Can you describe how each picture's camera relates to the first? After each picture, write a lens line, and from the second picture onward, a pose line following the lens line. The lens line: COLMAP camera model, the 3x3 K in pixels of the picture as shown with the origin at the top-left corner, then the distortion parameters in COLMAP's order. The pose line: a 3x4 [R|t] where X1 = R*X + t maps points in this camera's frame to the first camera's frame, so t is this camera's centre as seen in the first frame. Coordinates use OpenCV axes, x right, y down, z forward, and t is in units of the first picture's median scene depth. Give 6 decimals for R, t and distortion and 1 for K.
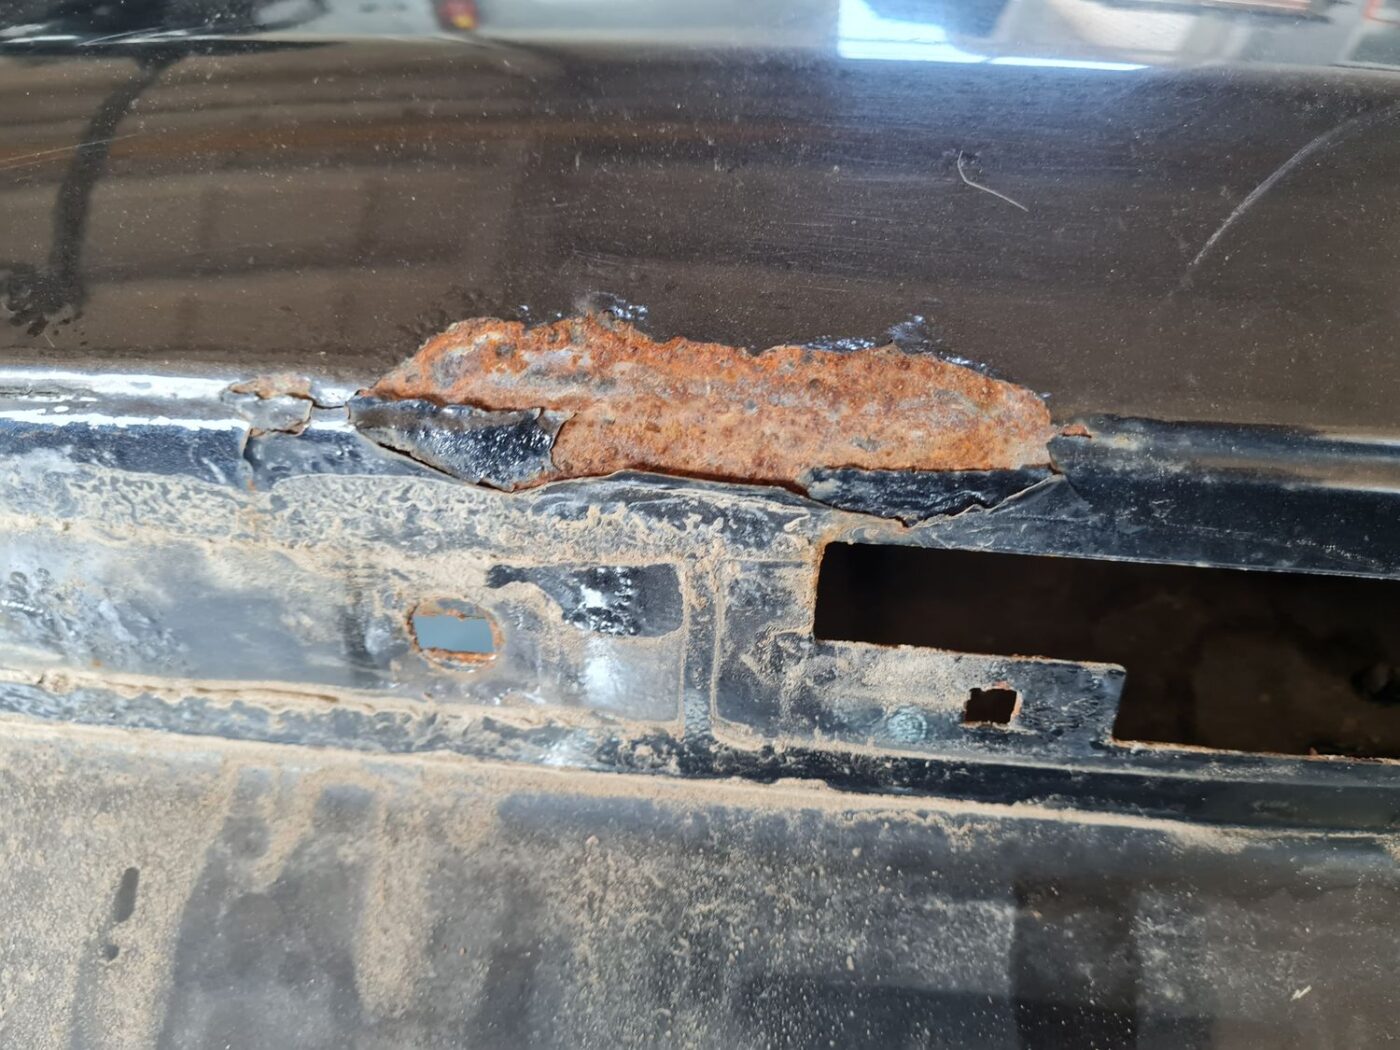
lens RADIAL K [[1156.3, 0, 700.0], [0, 1156.3, 525.0], [0, 0, 1]] dist [-0.004846, -0.008817]
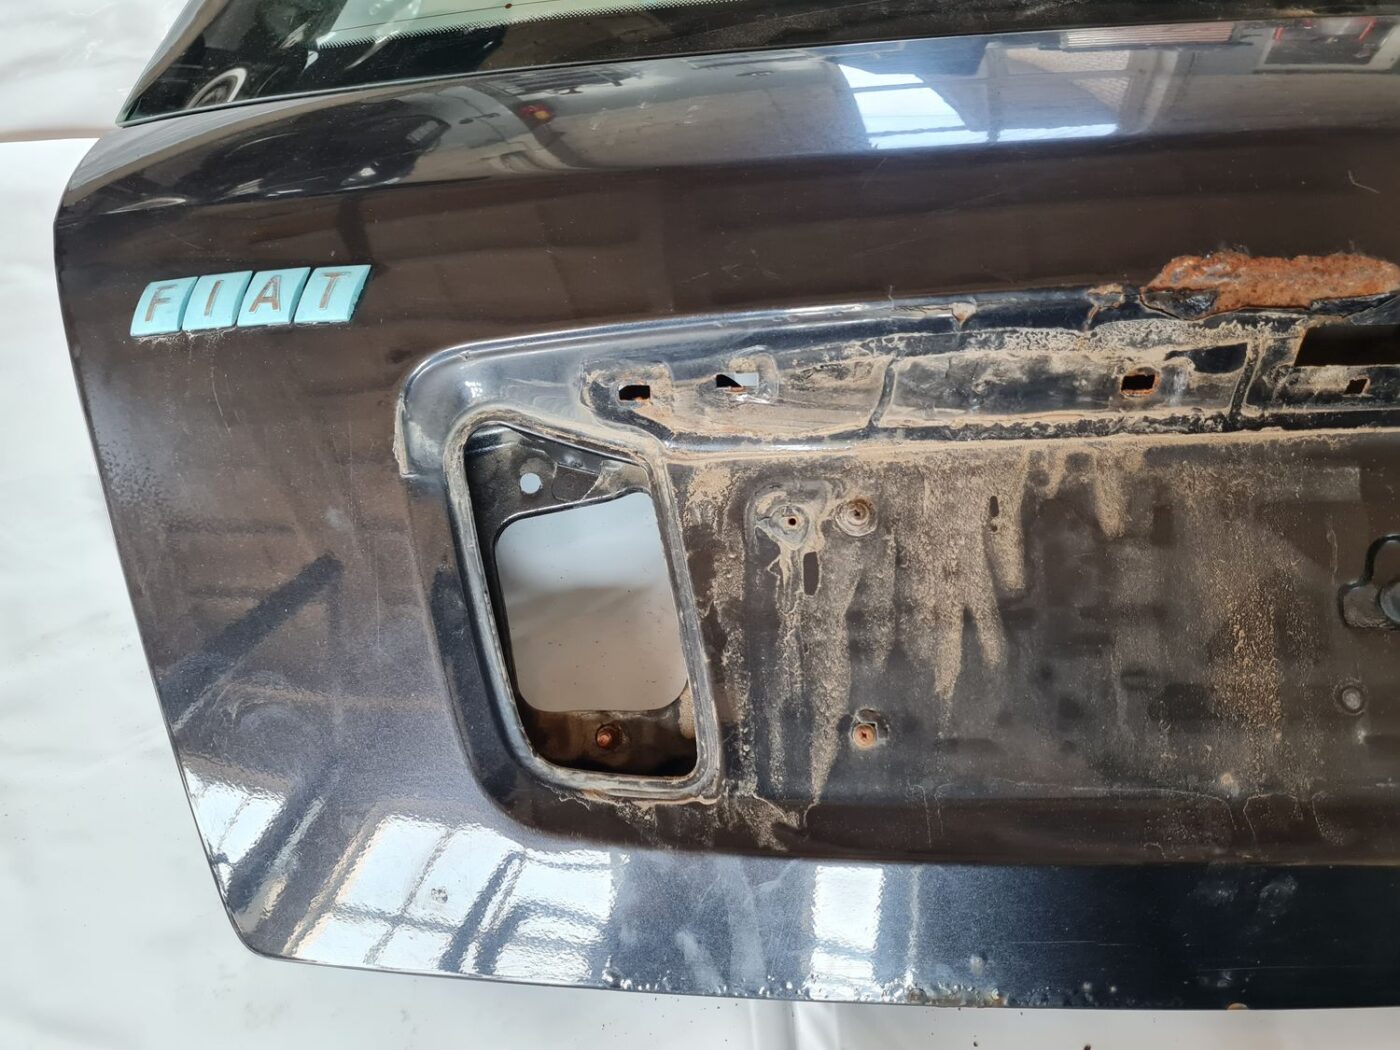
lens RADIAL K [[1094.4, 0, 700.0], [0, 1094.4, 525.0], [0, 0, 1]] dist [0.006443, -0.004752]
pose [[0.993952, -0.106617, 0.026318, -1.263120], [0.102072, 0.985334, 0.136739, -0.022955], [-0.040511, -0.133226, 0.990257, -1.366306]]
